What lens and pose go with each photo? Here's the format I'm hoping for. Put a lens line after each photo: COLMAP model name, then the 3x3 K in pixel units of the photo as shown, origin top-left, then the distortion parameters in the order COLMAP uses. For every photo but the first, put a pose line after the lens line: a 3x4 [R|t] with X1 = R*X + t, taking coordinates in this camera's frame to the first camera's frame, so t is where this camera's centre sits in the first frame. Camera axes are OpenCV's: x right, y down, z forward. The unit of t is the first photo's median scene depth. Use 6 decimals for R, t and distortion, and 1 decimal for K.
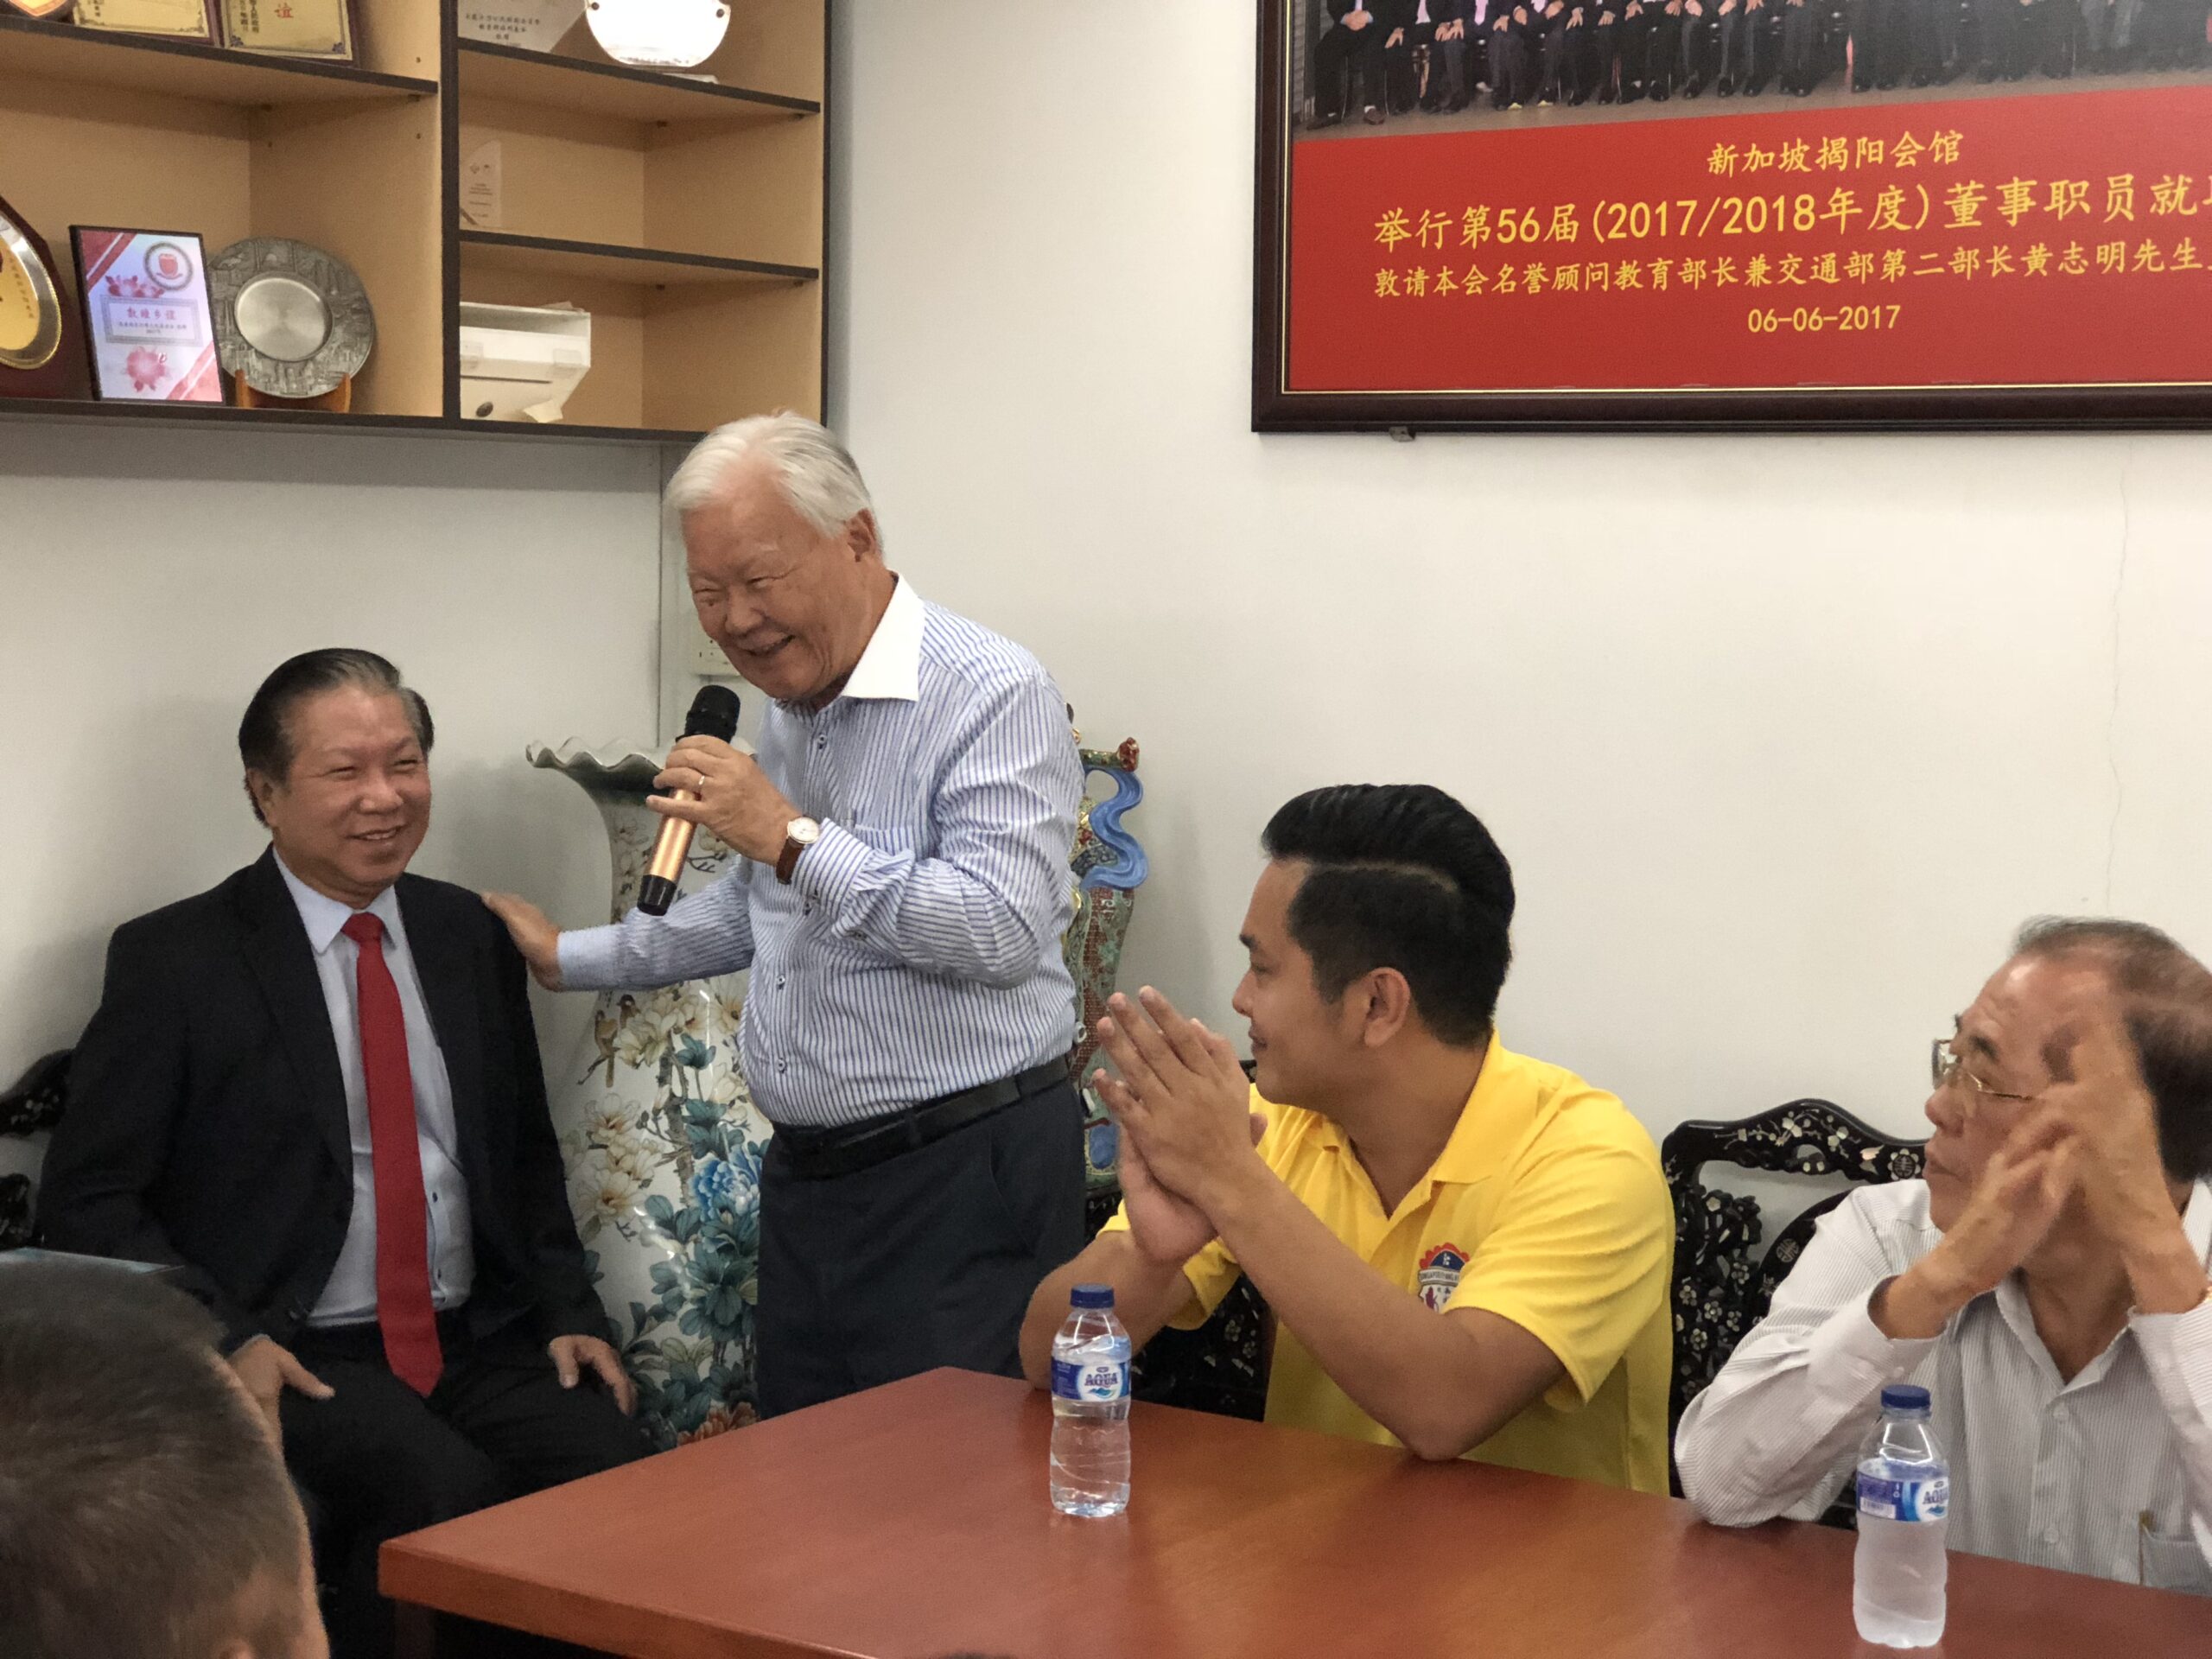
lens RADIAL K [[3606.7, 0, 1106.6], [0, 3606.7, 828.8], [0, 0, 1]] dist [0.037035, 0.000000]
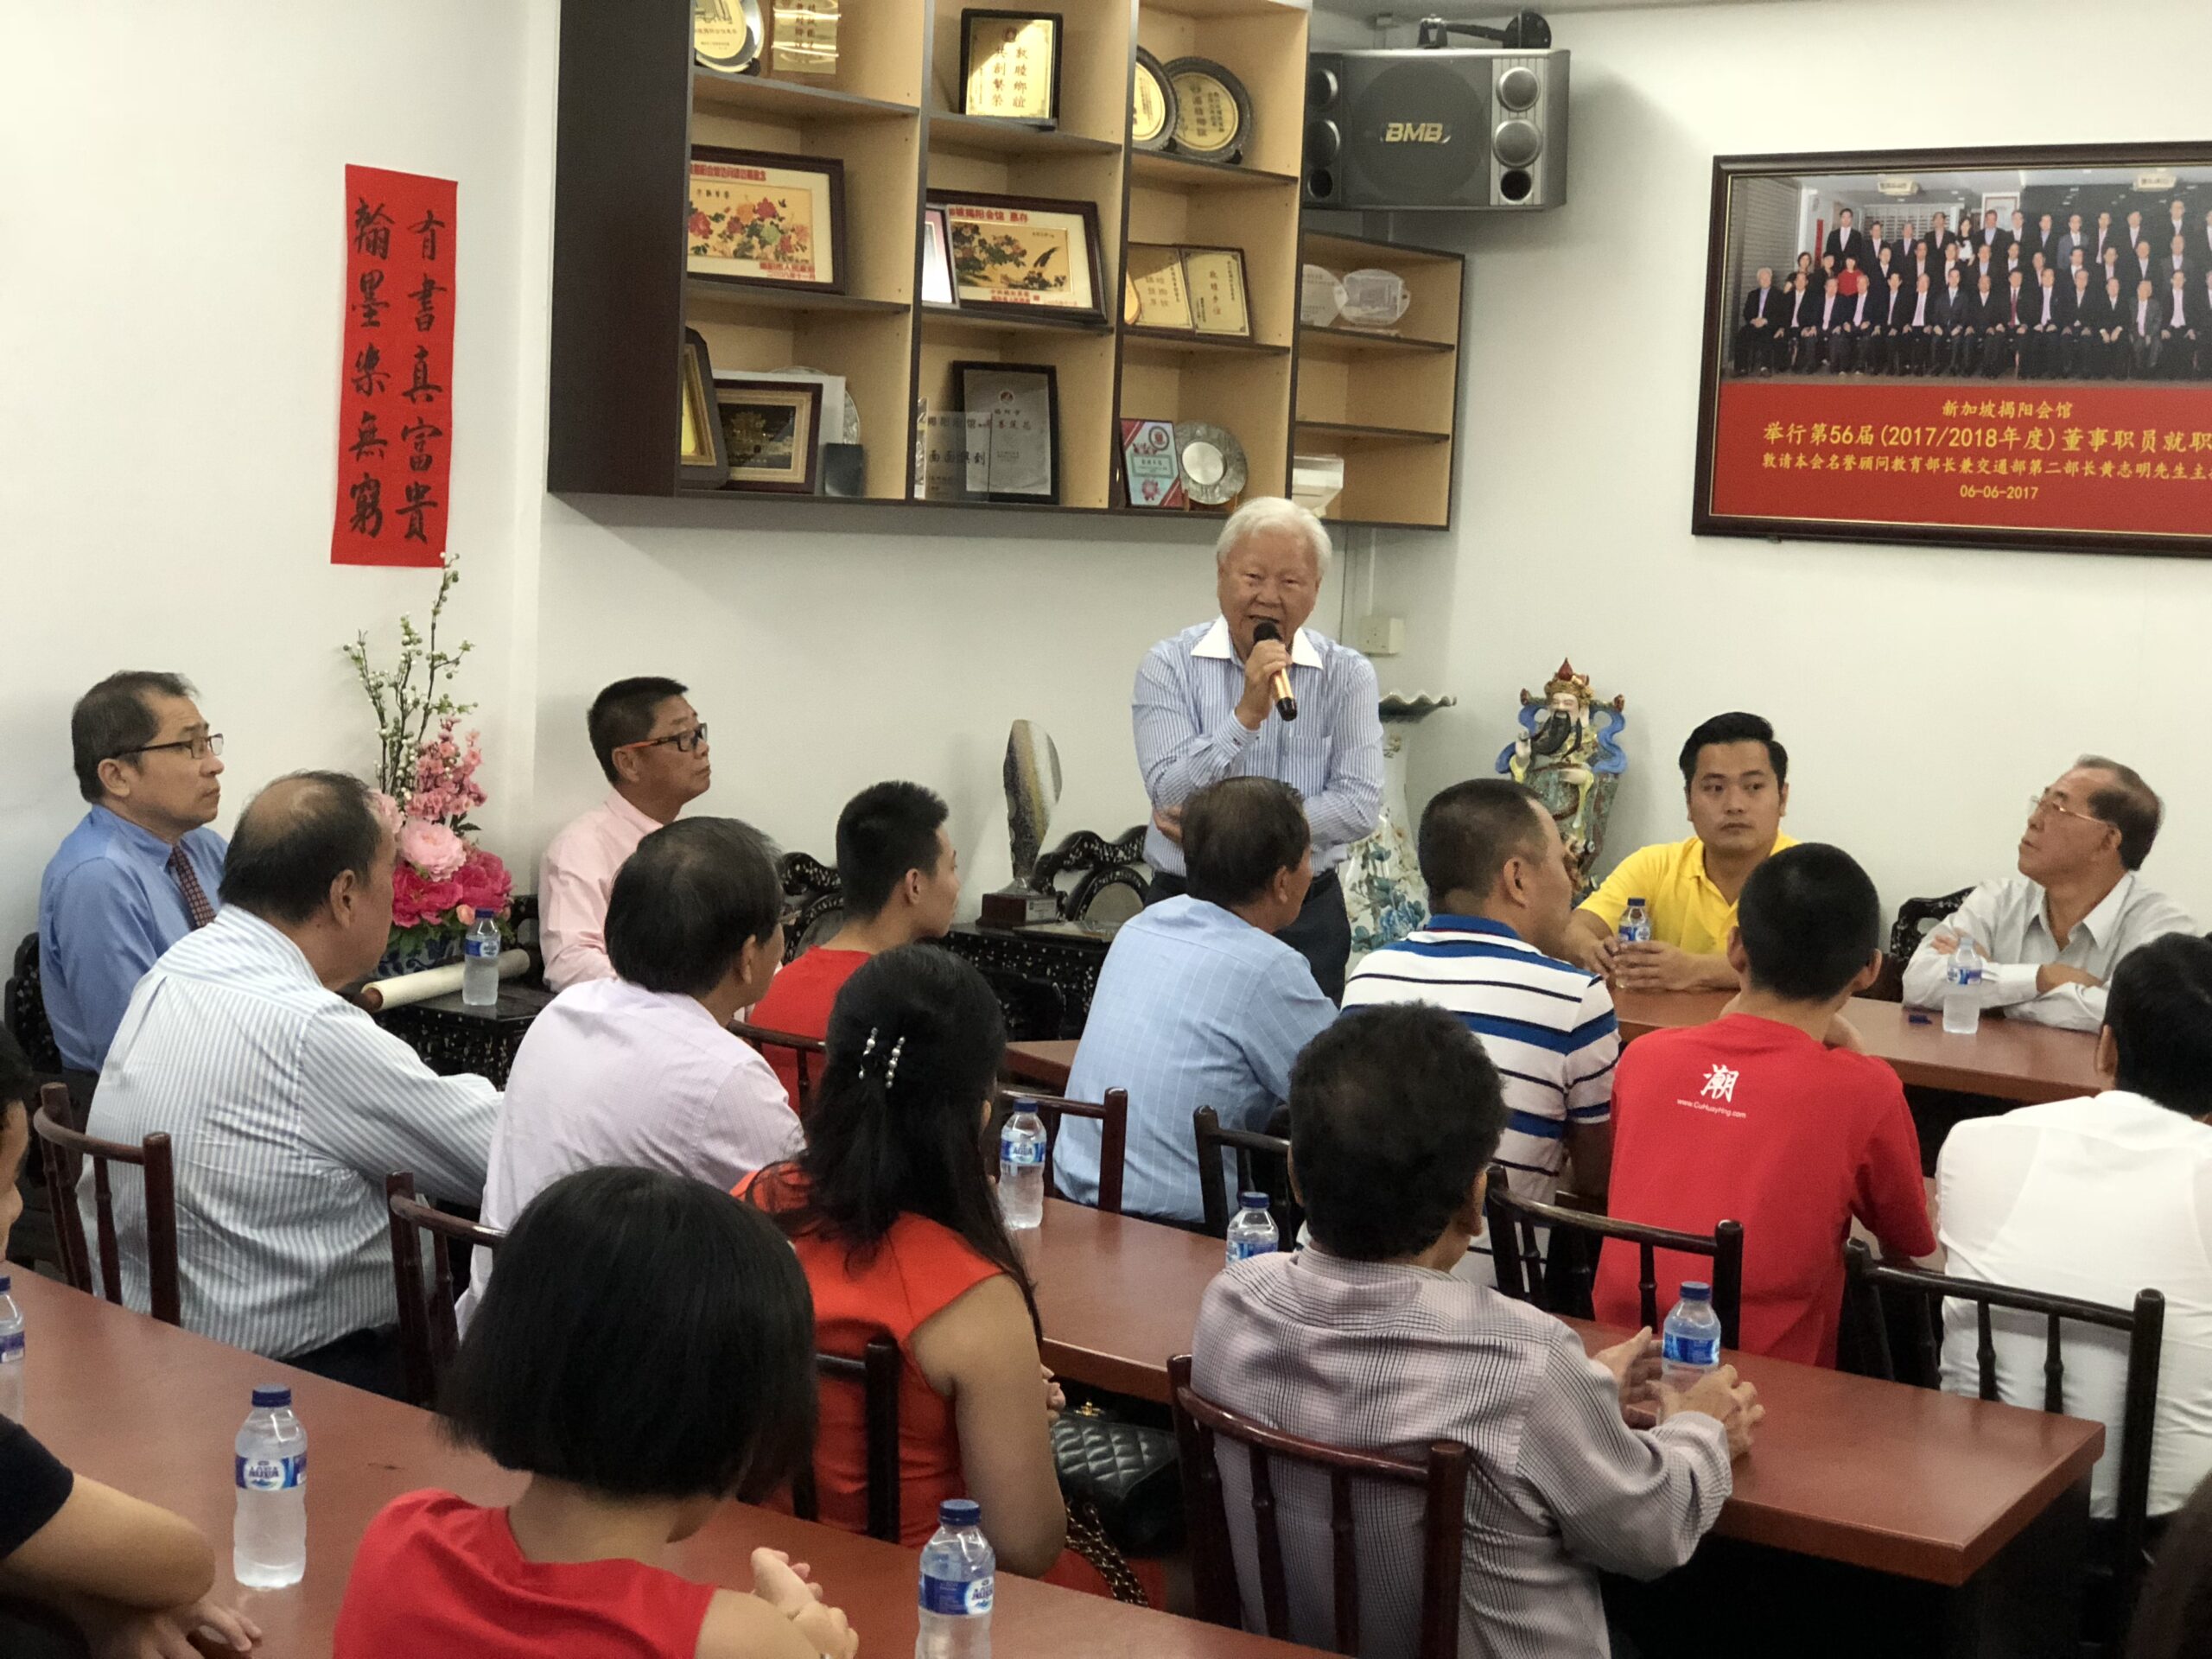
lens RADIAL K [[3606.7, 0, 1104.5], [0, 3606.7, 835.7], [0, 0, 1]] dist [0.037035, 0.000000]
pose [[0.998041, 0.038141, -0.049594, -0.178215], [-0.038033, 0.999272, 0.003113, 0.056906], [0.049677, -0.001220, 0.998765, -0.964861]]
